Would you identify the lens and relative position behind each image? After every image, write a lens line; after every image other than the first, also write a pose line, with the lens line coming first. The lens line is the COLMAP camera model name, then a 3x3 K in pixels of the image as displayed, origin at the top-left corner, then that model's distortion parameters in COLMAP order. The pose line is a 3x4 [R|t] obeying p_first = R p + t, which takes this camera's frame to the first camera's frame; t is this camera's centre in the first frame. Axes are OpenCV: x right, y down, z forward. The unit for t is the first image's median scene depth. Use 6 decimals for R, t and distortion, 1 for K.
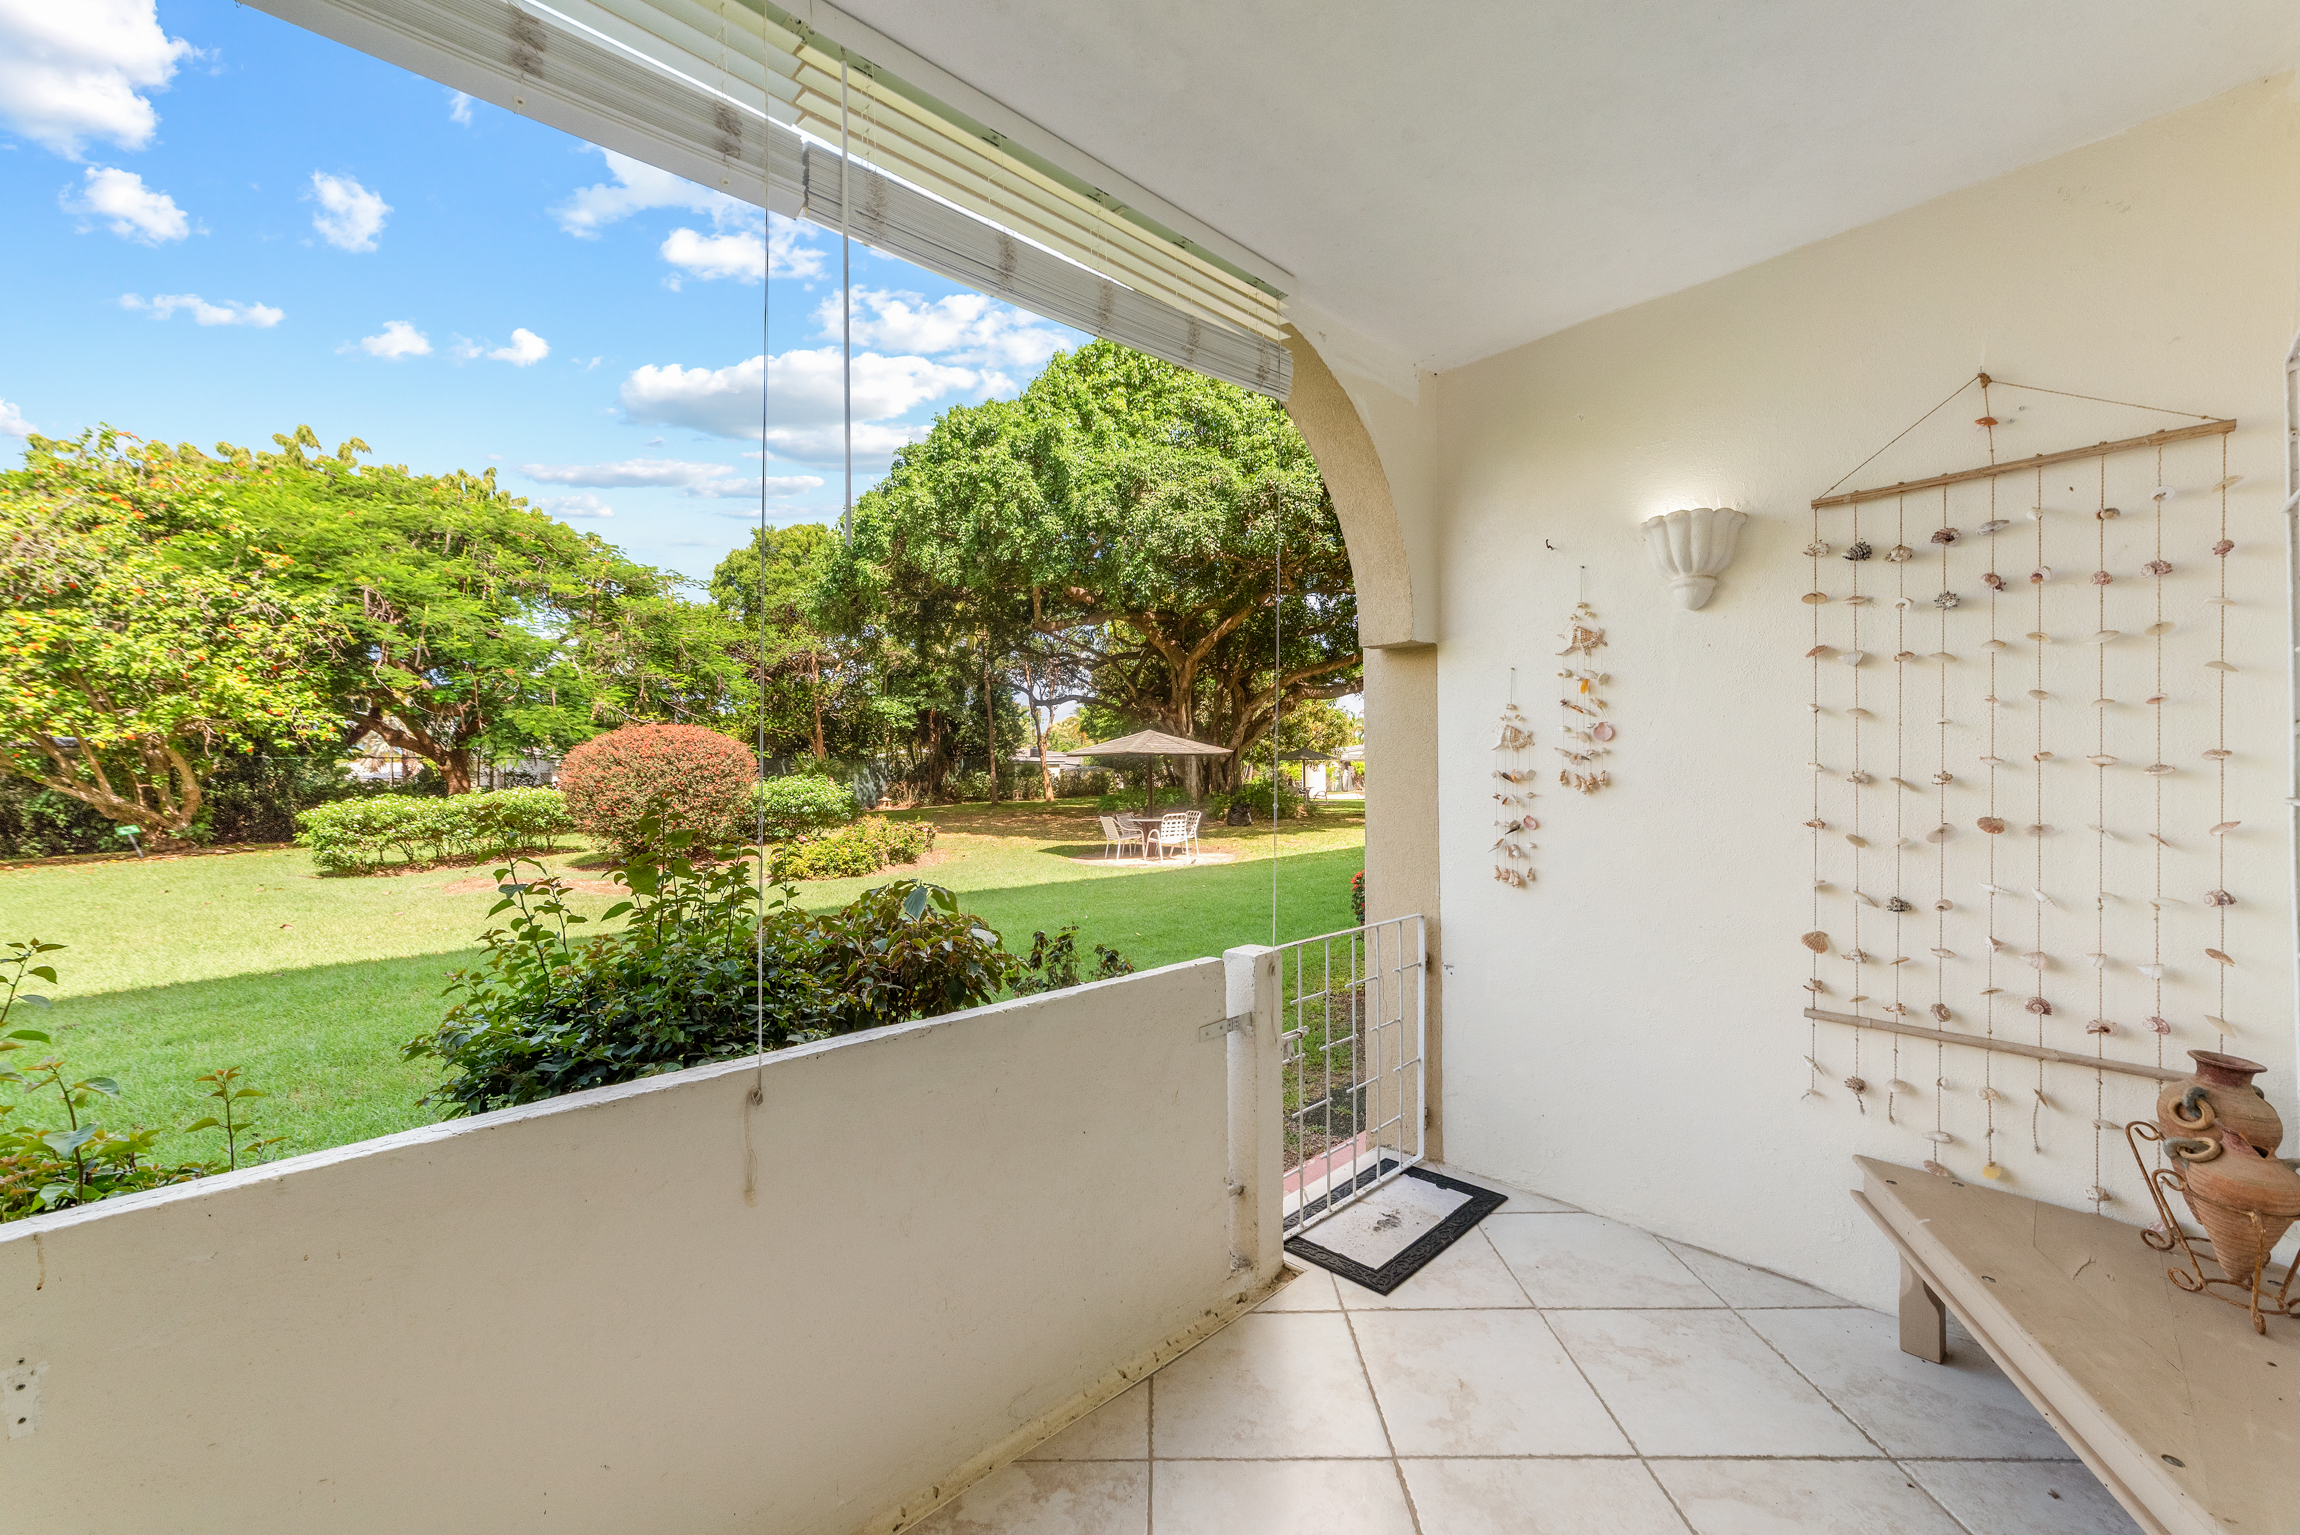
lens RADIAL K [[897.7, 0, 1128.6], [0, 897.7, 773.4], [0, 0, 1]] dist [-0.018697, 0.007363]
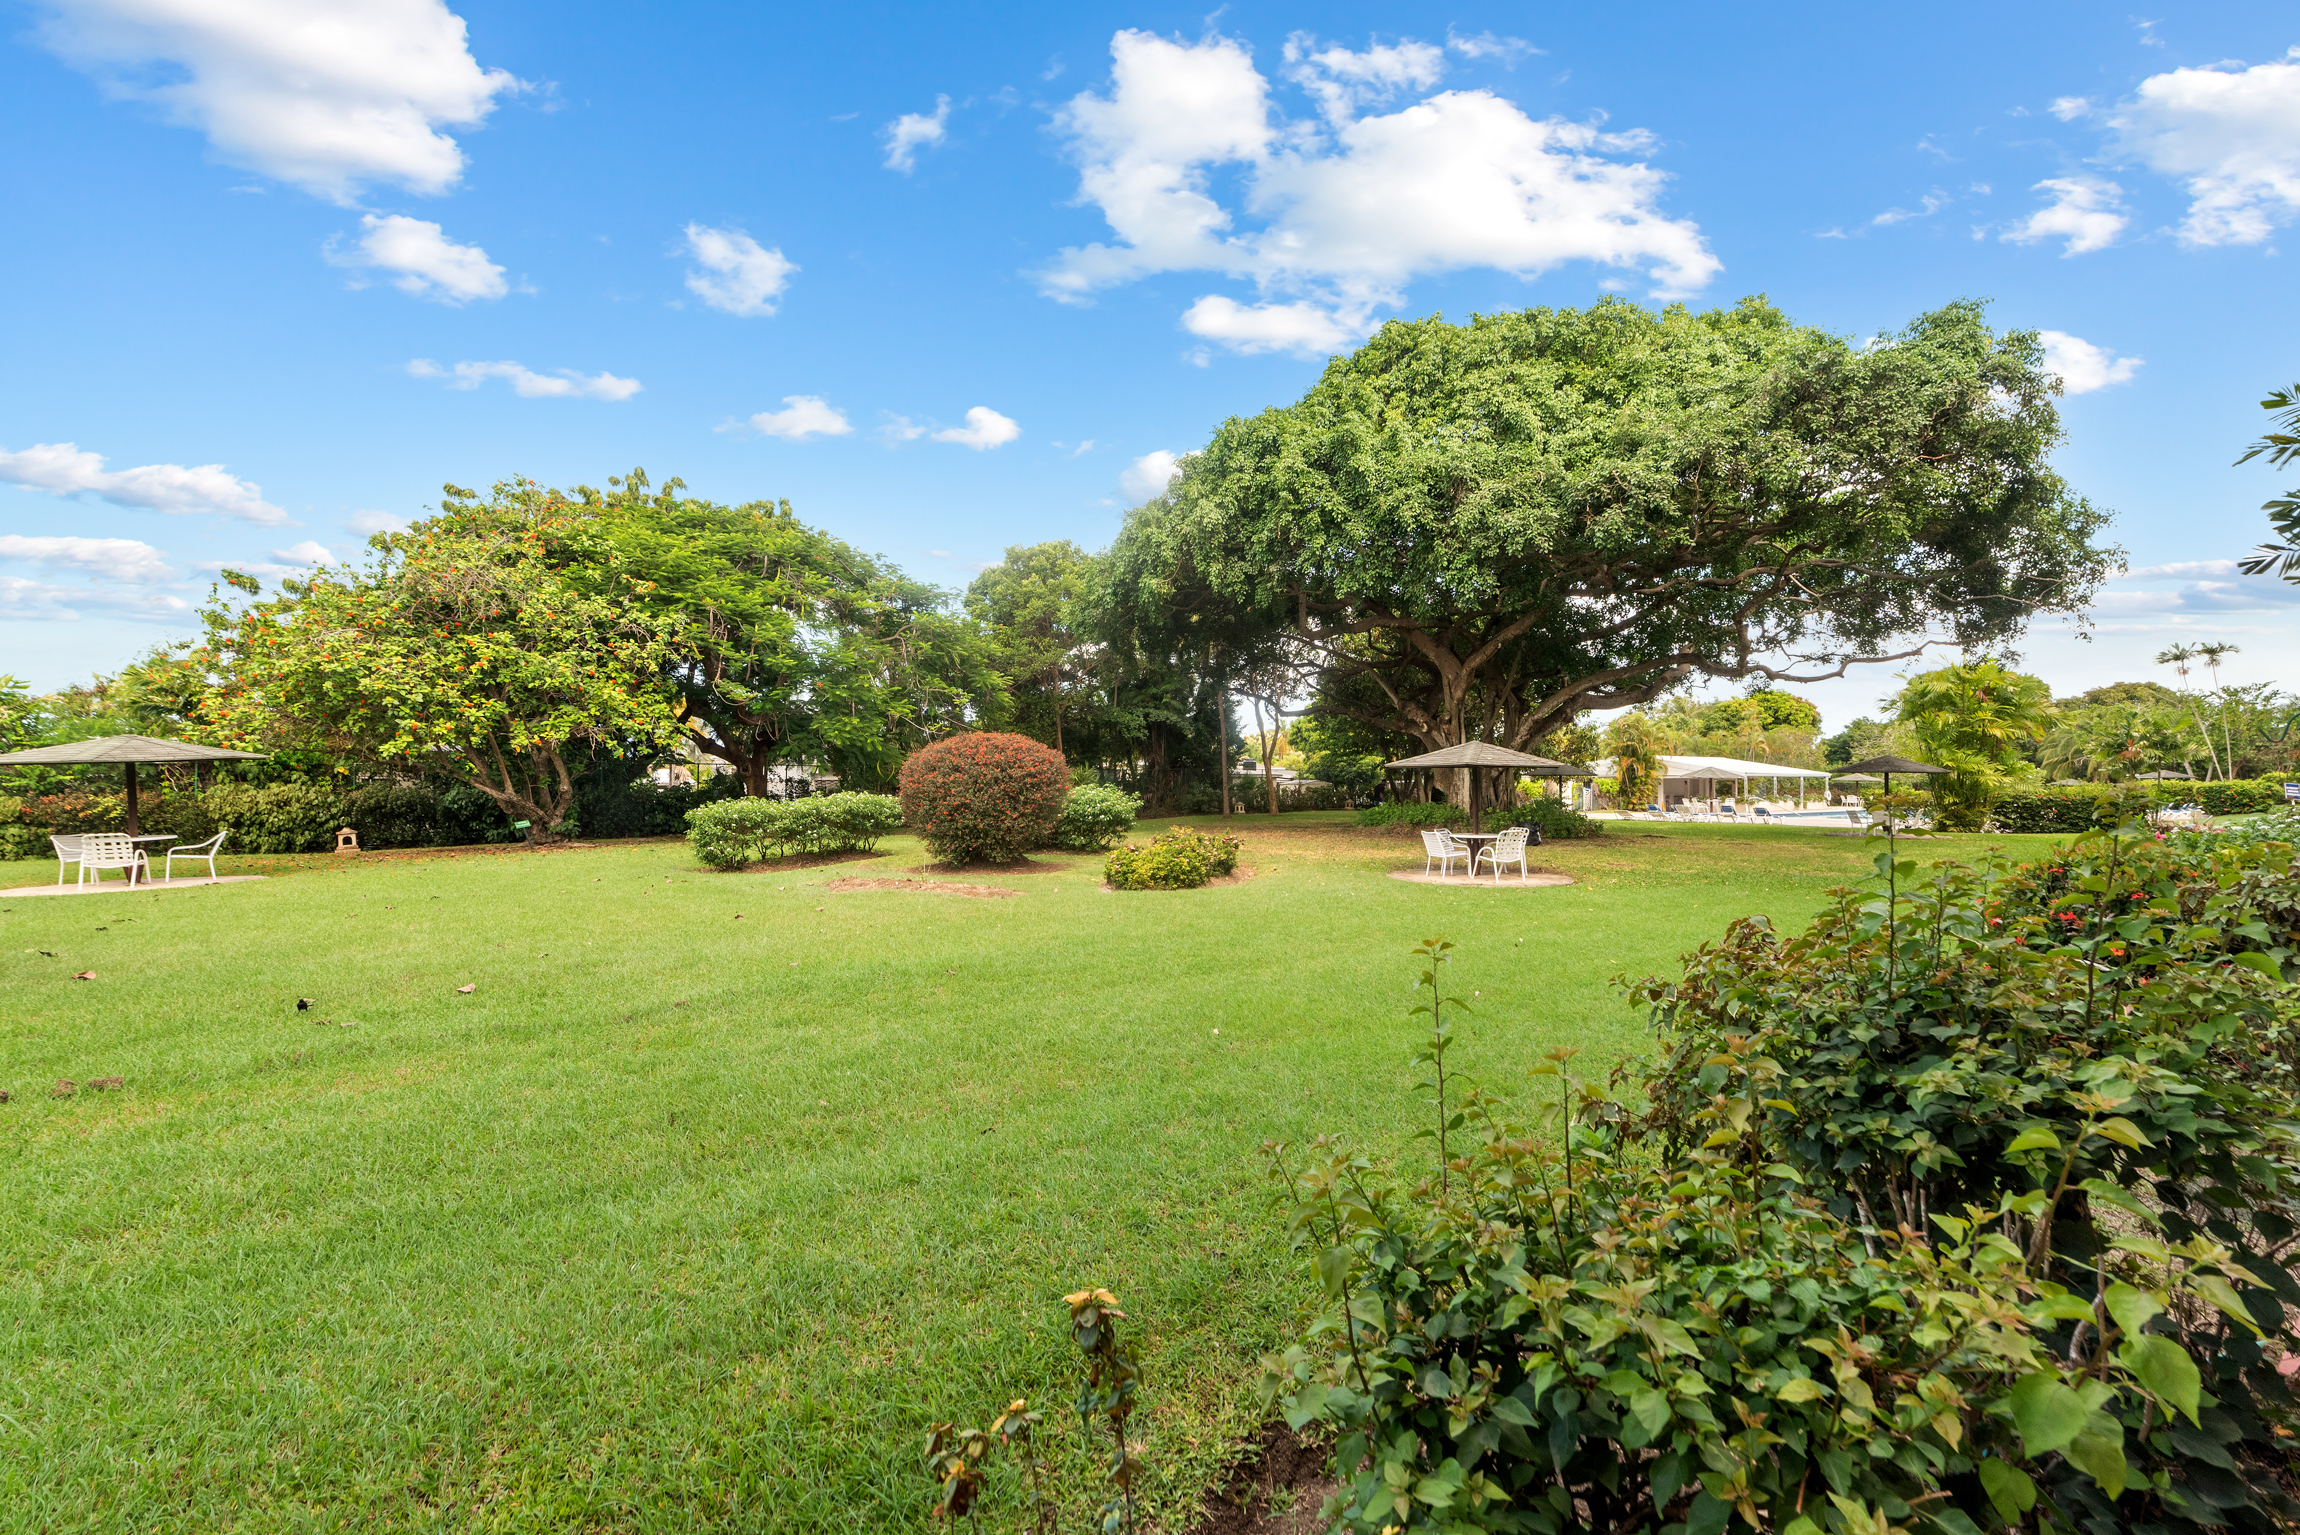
lens RADIAL K [[897.7, 0, 1133.5], [0, 897.7, 767.7], [0, 0, 1]] dist [-0.018697, 0.007363]
pose [[0.983782, 0.010392, -0.179070, -0.155552], [-0.014316, 0.999685, -0.020634, 0.004167], [0.178799, 0.022863, 0.983620, 0.007561]]
